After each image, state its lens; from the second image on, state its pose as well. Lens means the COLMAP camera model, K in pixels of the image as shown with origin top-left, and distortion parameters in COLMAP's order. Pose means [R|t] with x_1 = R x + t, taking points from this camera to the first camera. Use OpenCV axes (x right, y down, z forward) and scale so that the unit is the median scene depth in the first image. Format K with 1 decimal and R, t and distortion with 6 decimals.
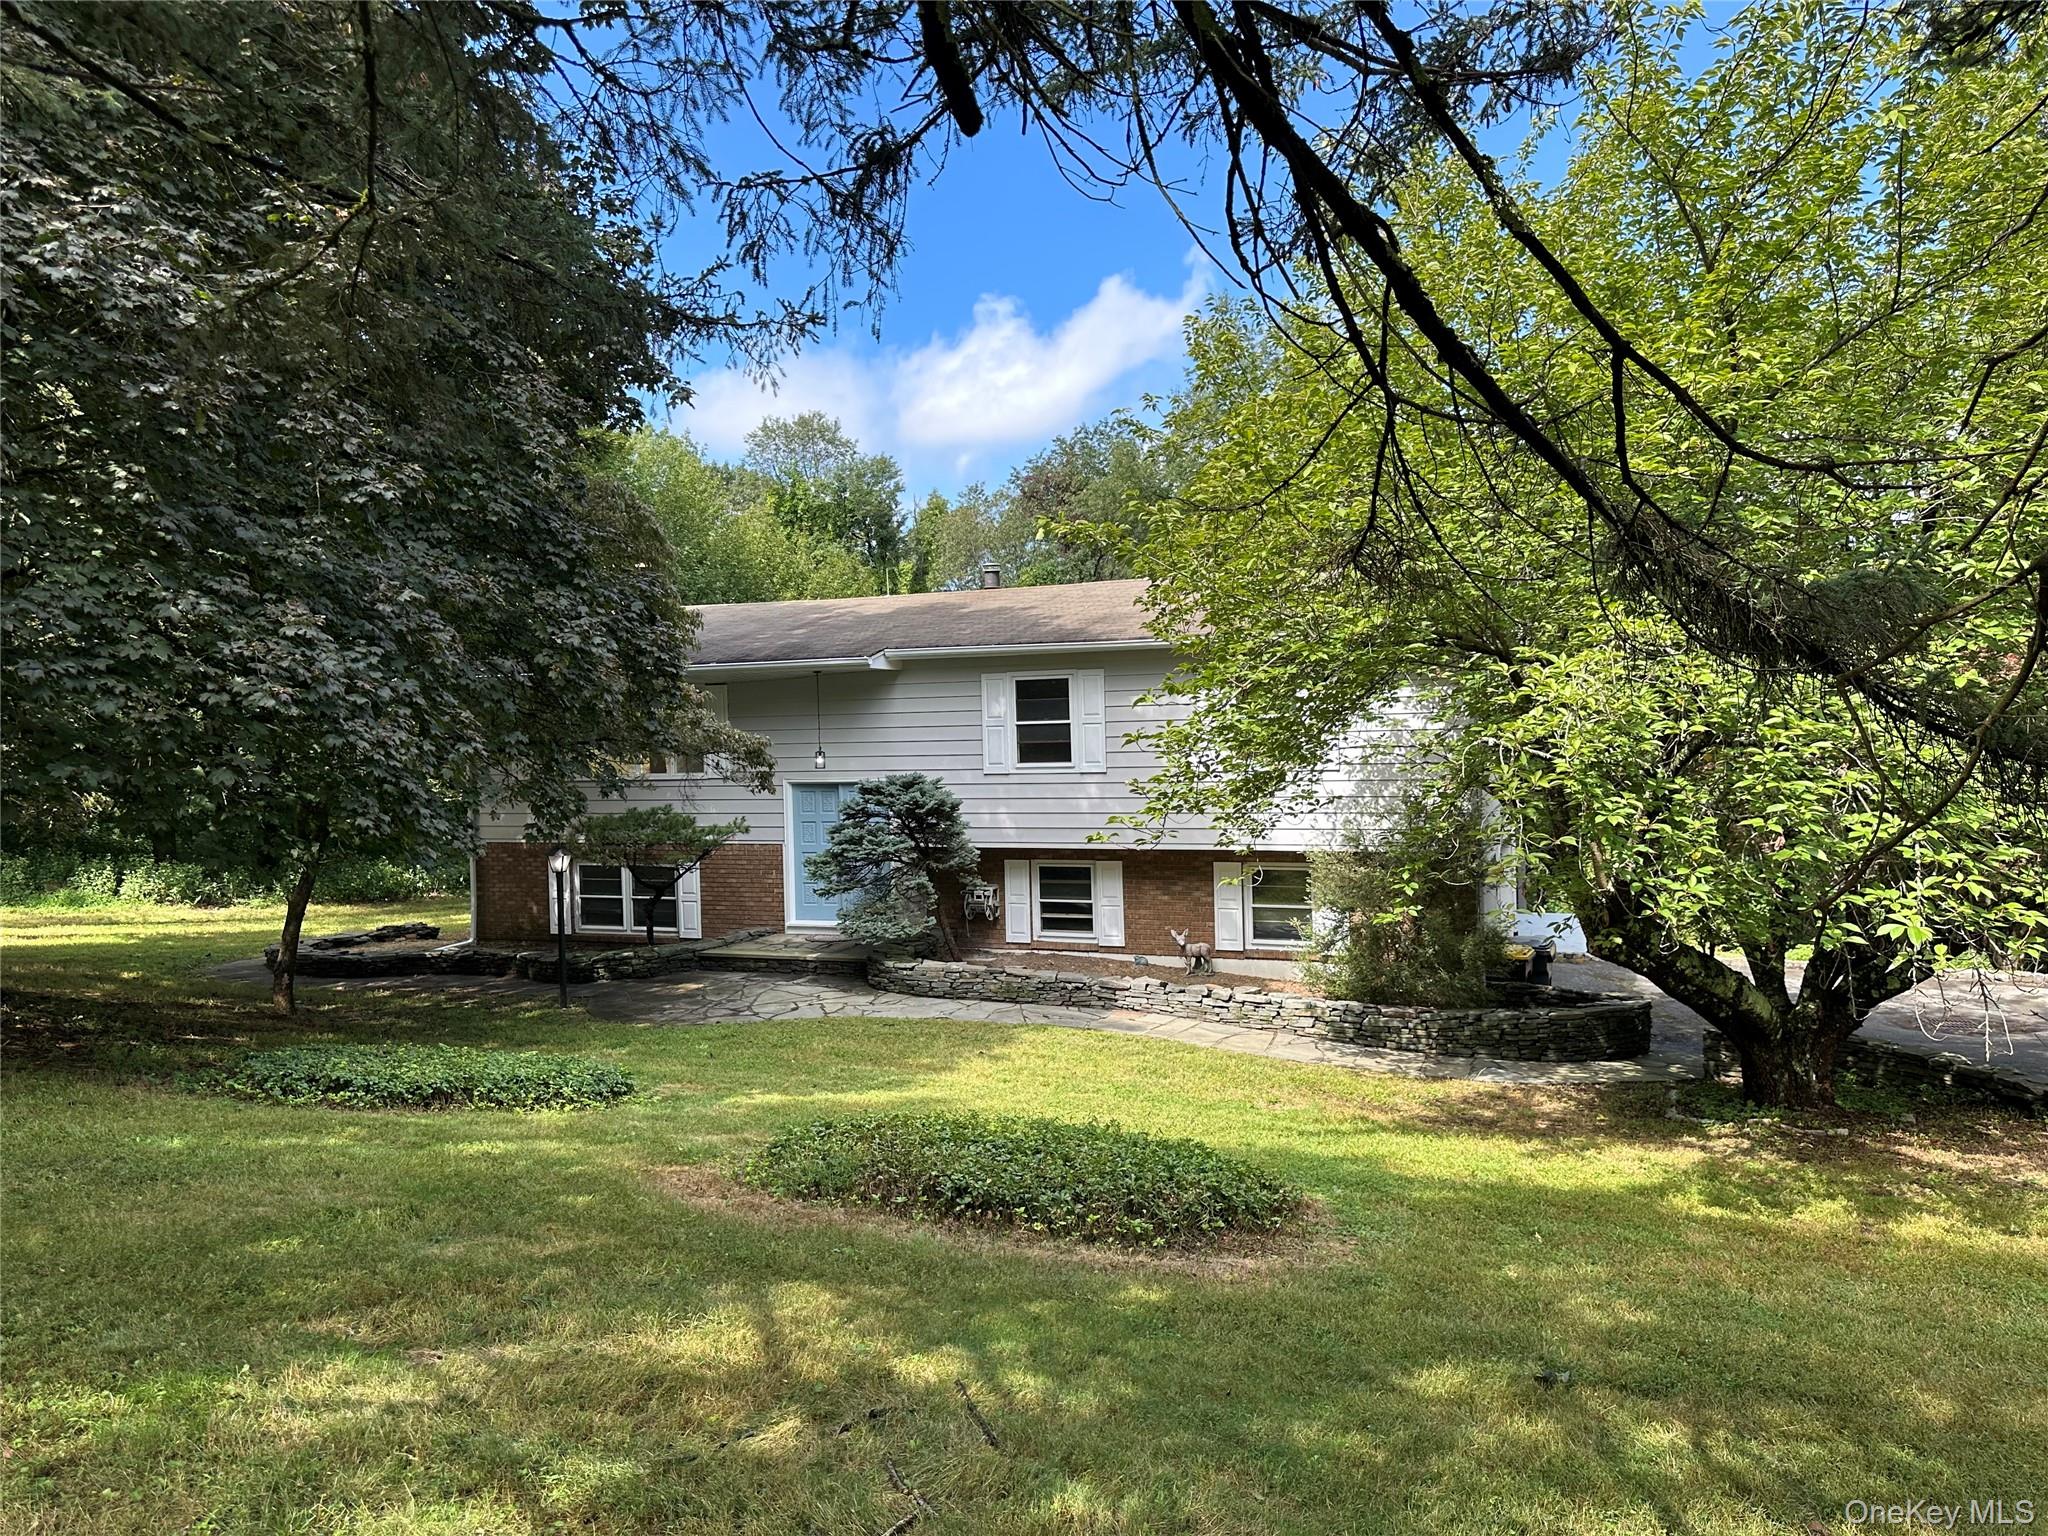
lens RADIAL K [[1224.5, 0, 1068.8], [0, 1224.5, 766.5], [0, 0, 1]] dist [0.031359, -0.000080]
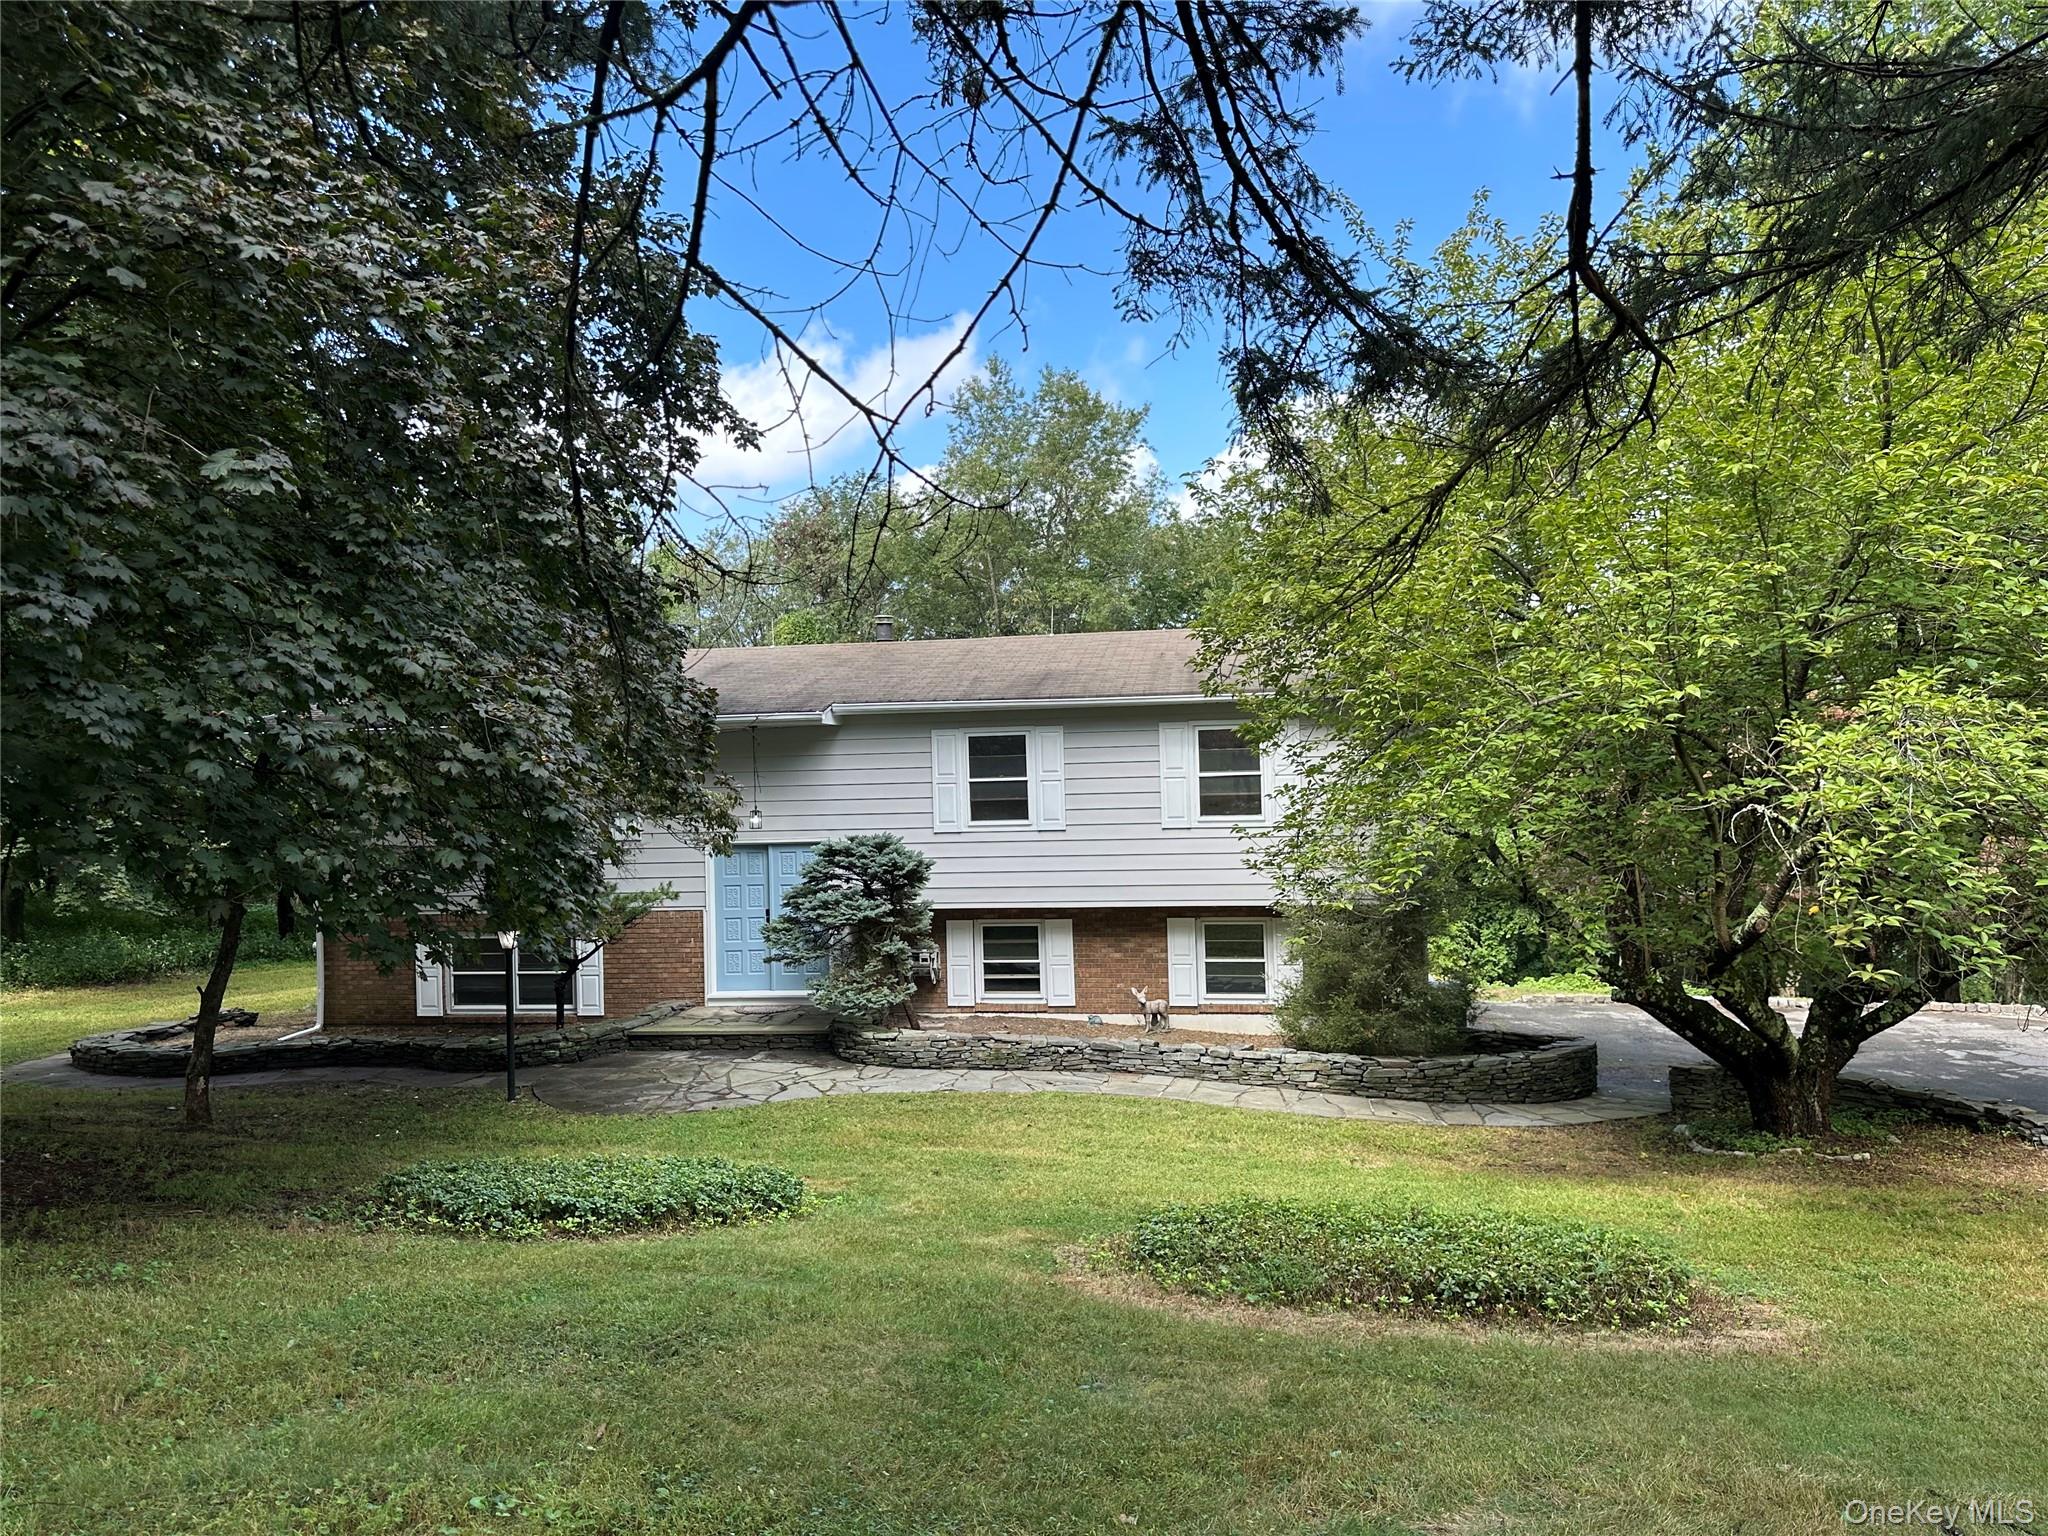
lens RADIAL K [[1224.5, 0, 1068.8], [0, 1224.5, 766.5], [0, 0, 1]] dist [0.031359, -0.000080]
pose [[0.982771, -0.002212, 0.184813, -0.147730], [0.009912, 0.999120, -0.040746, -0.005651], [-0.184560, 0.041876, 0.981929, 0.026019]]
